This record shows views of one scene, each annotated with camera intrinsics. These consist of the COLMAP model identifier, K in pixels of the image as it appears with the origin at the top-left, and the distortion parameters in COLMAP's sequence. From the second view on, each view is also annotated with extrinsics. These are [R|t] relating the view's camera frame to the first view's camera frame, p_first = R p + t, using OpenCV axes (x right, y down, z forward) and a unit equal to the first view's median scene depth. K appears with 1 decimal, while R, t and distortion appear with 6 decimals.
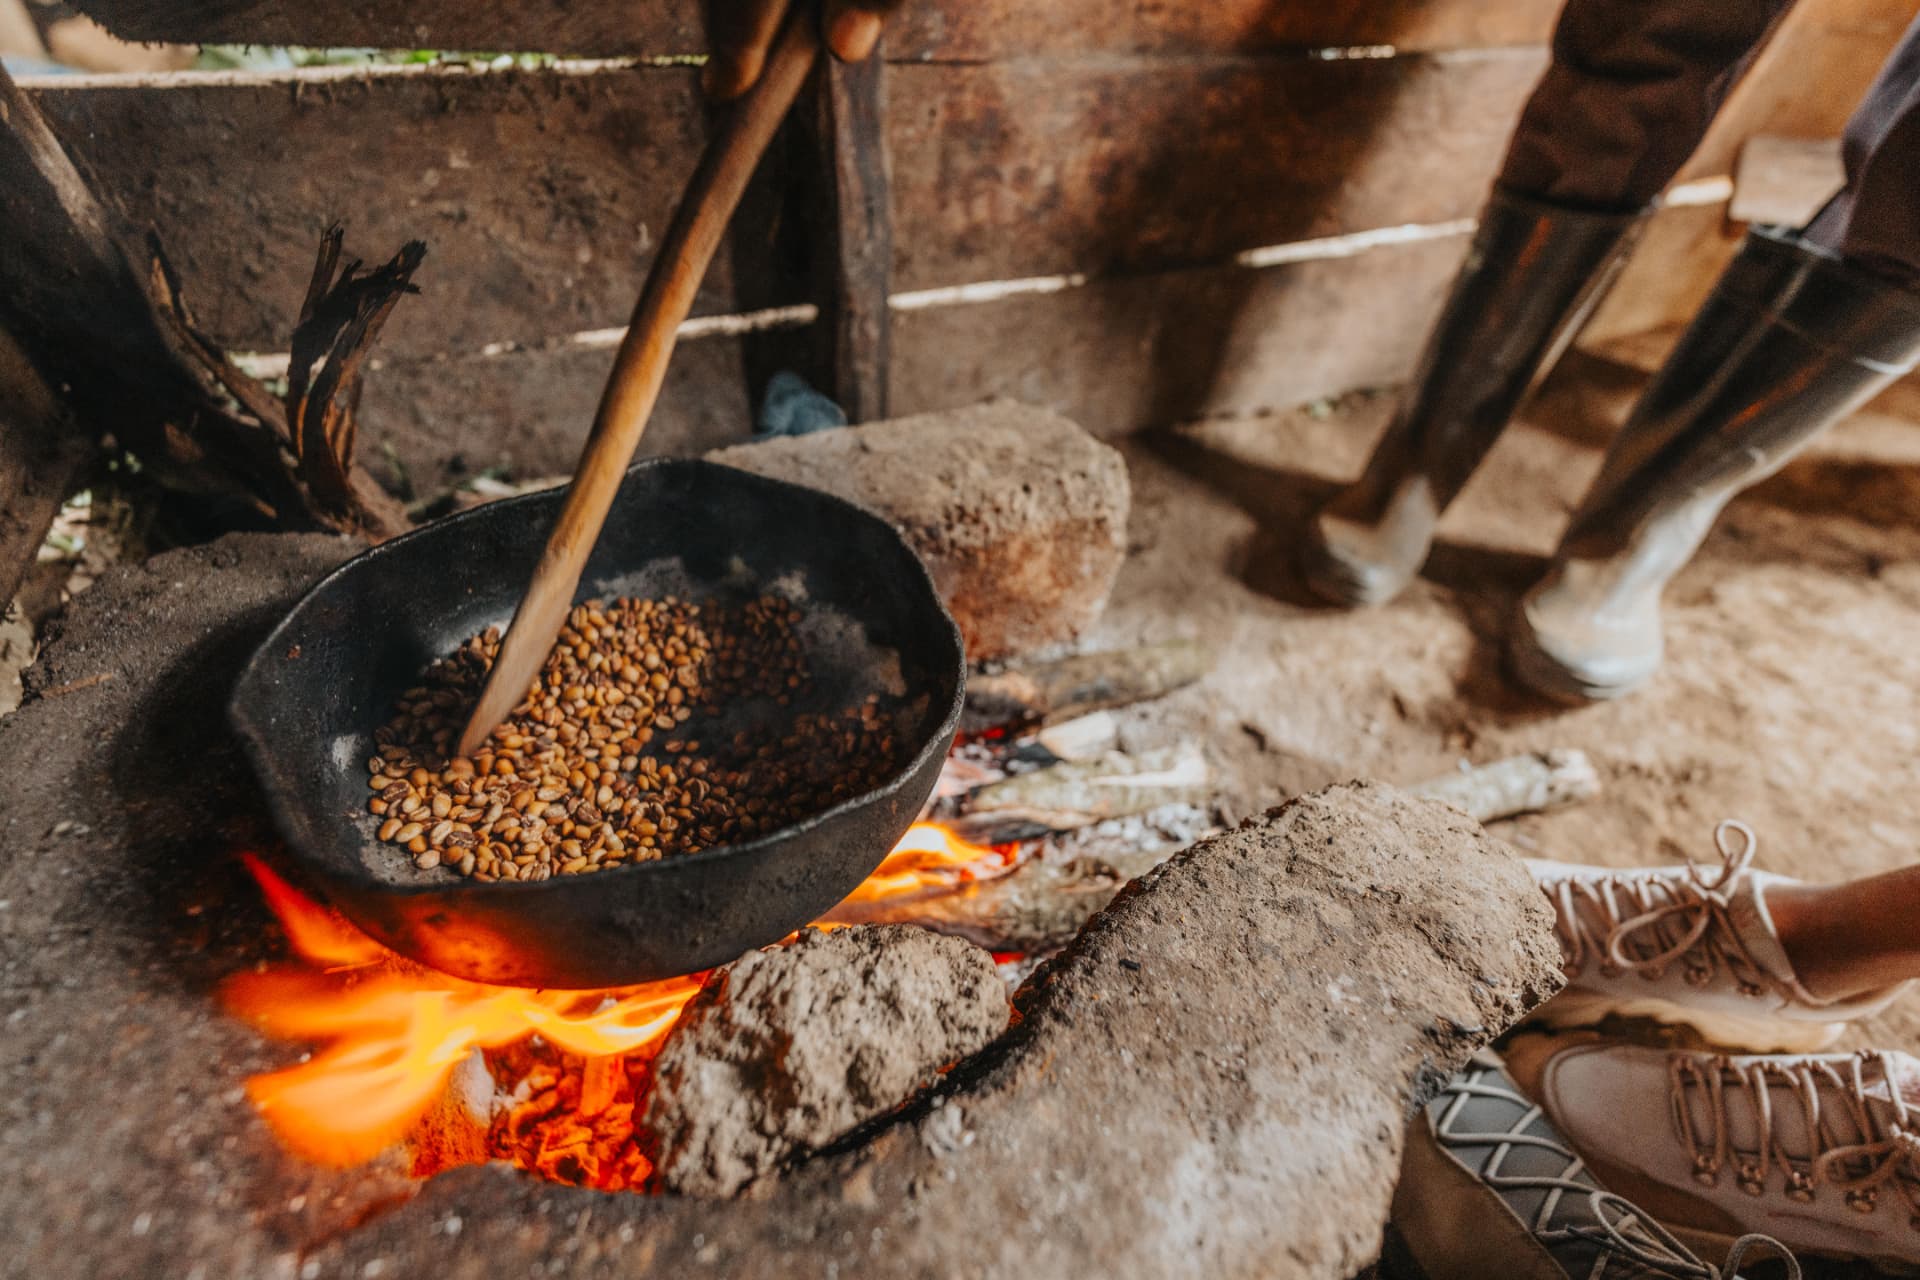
lens RADIAL K [[792.9, 0, 960.0], [0, 792.9, 640.0], [0, 0, 1]] dist [-0.001977, -0.000810]
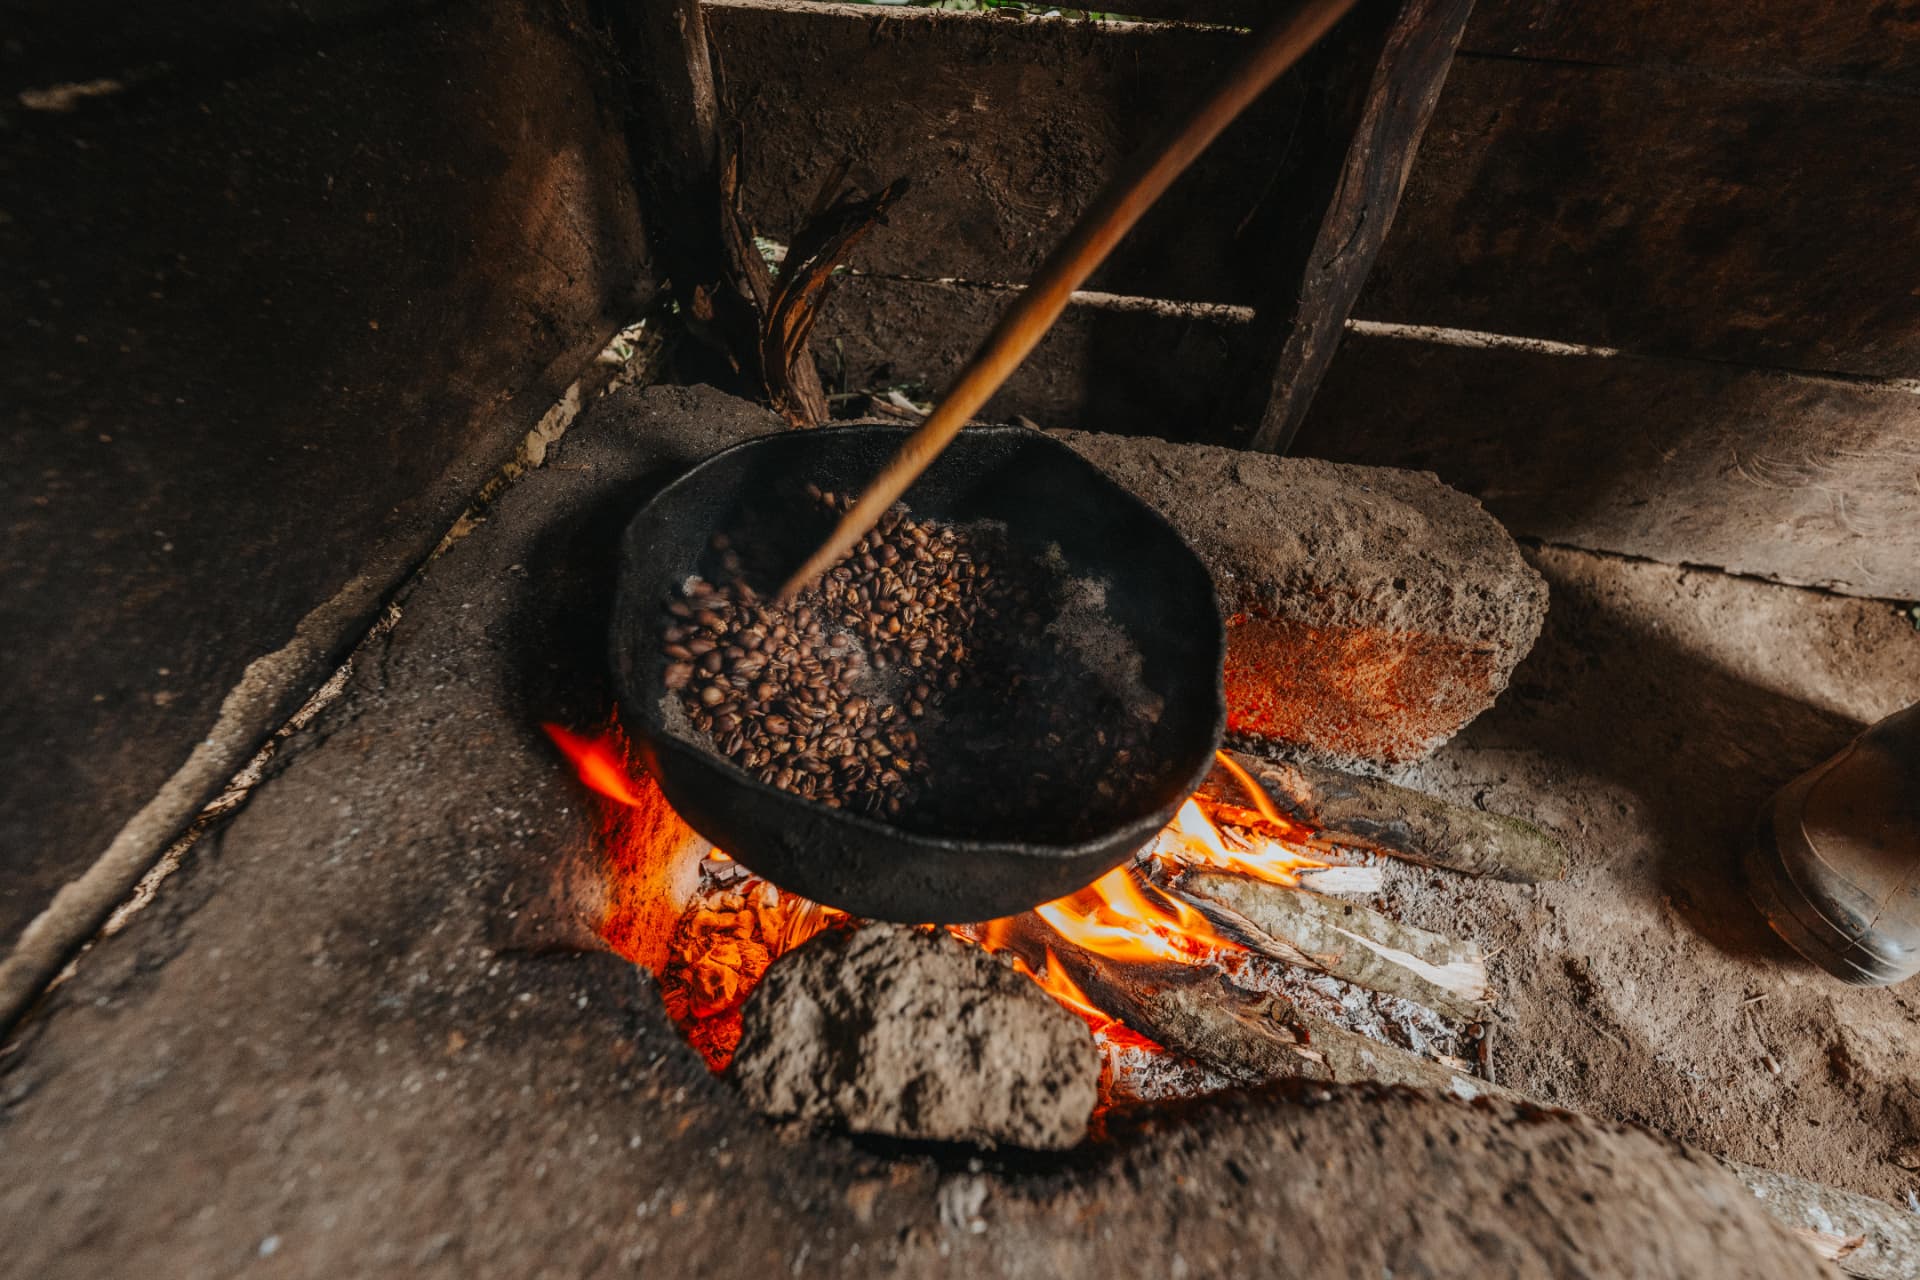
lens RADIAL K [[780.3, 0, 952.8], [0, 780.3, 633.6], [0, 0, 1]] dist [-0.006741, 0.000162]
pose [[0.828490, 0.397748, -0.394209, 0.061157], [-0.378692, 0.916508, 0.128859, -0.116036], [0.412549, 0.042526, 0.909942, 0.092519]]
